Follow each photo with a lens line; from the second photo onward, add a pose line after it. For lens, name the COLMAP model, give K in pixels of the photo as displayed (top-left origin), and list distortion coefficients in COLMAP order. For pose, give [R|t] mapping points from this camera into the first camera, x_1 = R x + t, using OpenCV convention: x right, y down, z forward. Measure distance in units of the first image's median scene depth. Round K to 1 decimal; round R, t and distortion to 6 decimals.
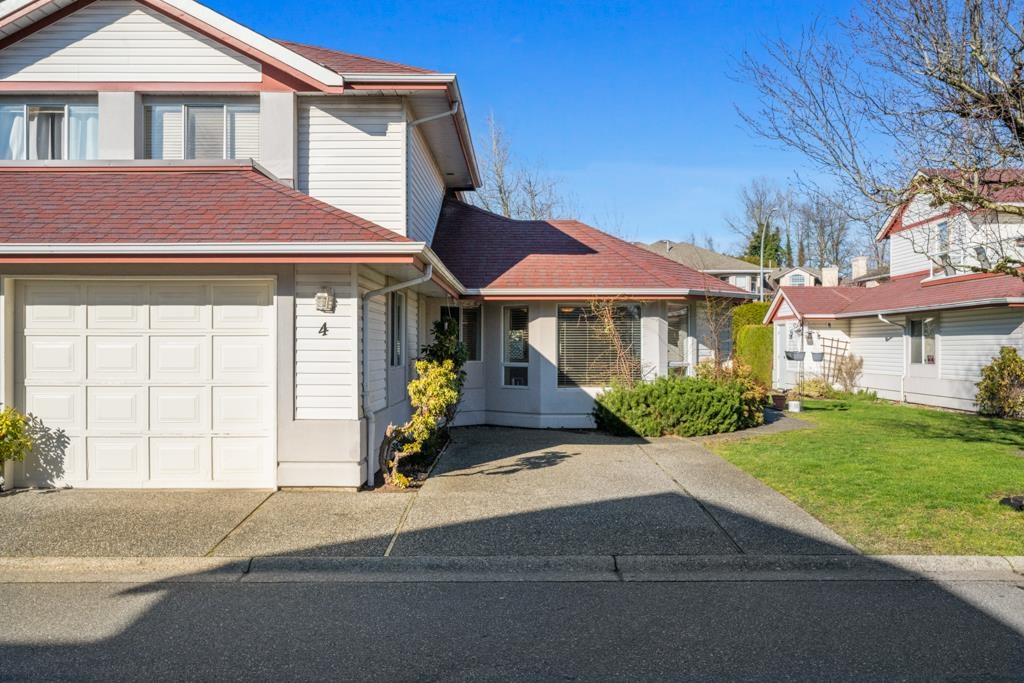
lens RADIAL K [[879.9, 0, 512.5], [0, 879.9, 346.3], [0, 0, 1]] dist [-0.012273, -0.004627]
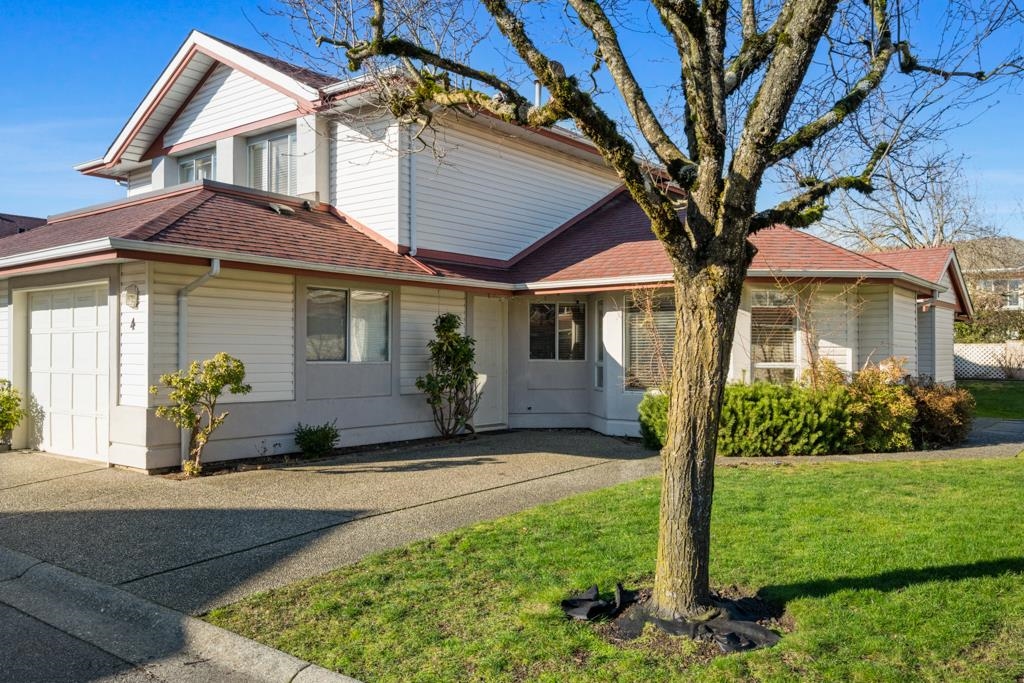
lens RADIAL K [[808.6, 0, 513.2], [0, 808.6, 338.2], [0, 0, 1]] dist [-0.001550, -0.007673]
pose [[0.791472, -0.010307, -0.611119, 0.549901], [-0.000301, 0.999851, -0.017252, 0.010449], [0.611206, 0.013838, 0.791351, 0.340943]]
